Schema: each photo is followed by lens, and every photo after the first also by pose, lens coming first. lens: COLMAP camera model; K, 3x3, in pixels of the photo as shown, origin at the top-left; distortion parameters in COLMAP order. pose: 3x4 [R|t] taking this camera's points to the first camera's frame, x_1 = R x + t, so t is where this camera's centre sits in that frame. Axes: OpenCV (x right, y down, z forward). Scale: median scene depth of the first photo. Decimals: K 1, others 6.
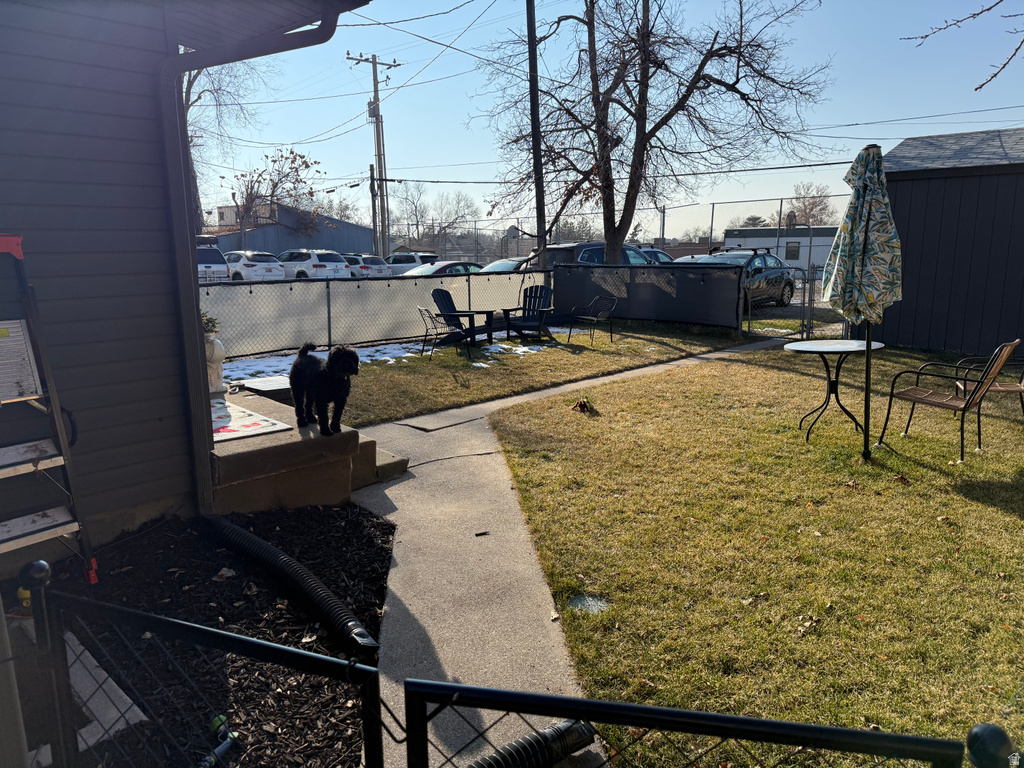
lens RADIAL K [[718.3, 0, 501.2], [0, 718.3, 379.0], [0, 0, 1]] dist [0.075336, -0.089423]
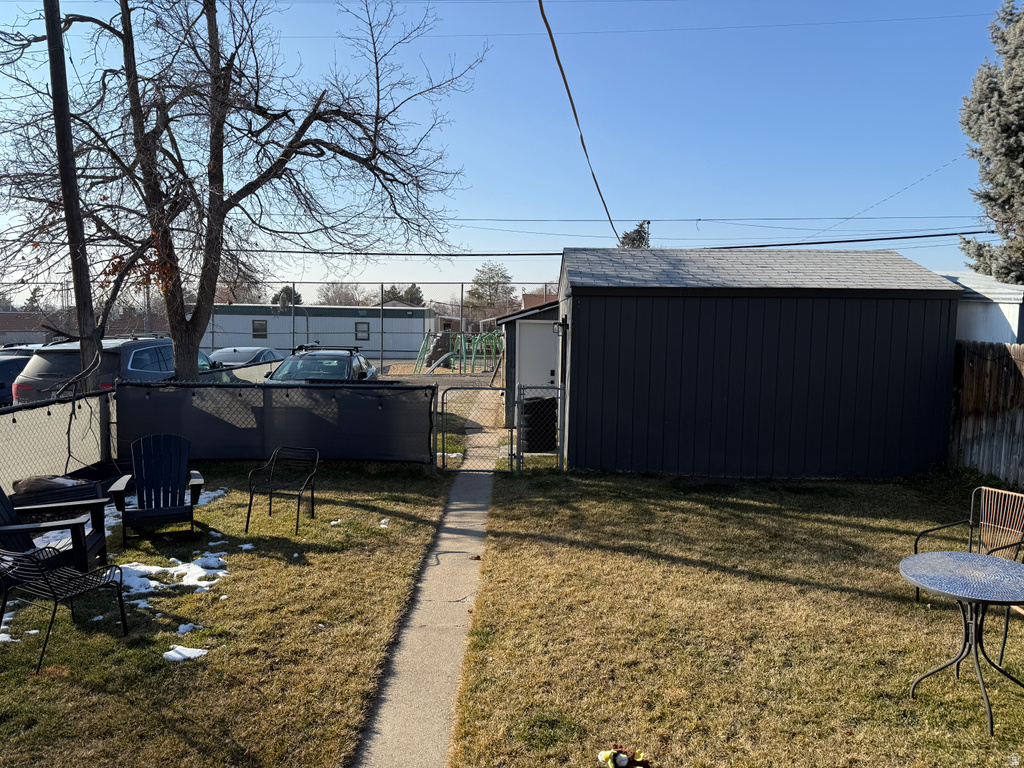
lens RADIAL K [[718.3, 0, 512.8], [0, 718.3, 382.6], [0, 0, 1]] dist [0.075336, -0.089423]
pose [[0.719761, -0.057557, 0.691832, -0.284161], [0.111478, 0.993207, -0.033349, -0.231737], [-0.685213, 0.101128, 0.721288, 0.688785]]
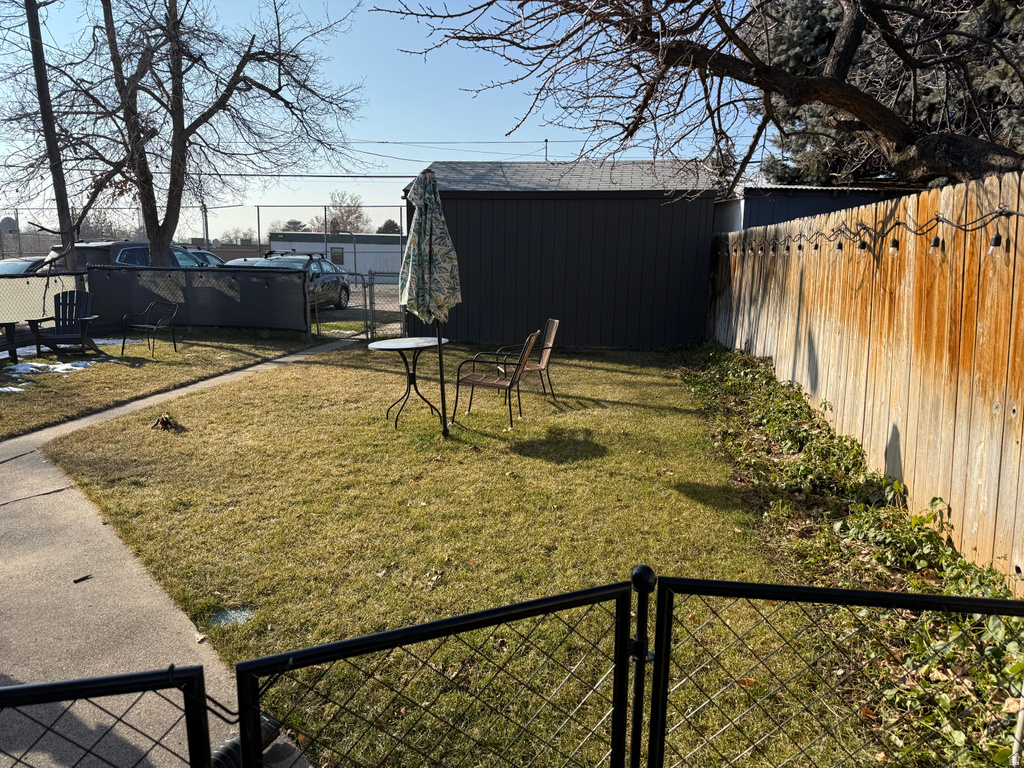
lens RADIAL K [[718.3, 0, 516.4], [0, 718.3, 381.1], [0, 0, 1]] dist [0.075336, -0.089423]
pose [[0.814748, -0.087332, 0.573200, -0.048860], [0.088151, 0.995757, 0.026415, -0.000514], [-0.573075, 0.029007, 0.818989, -0.019574]]
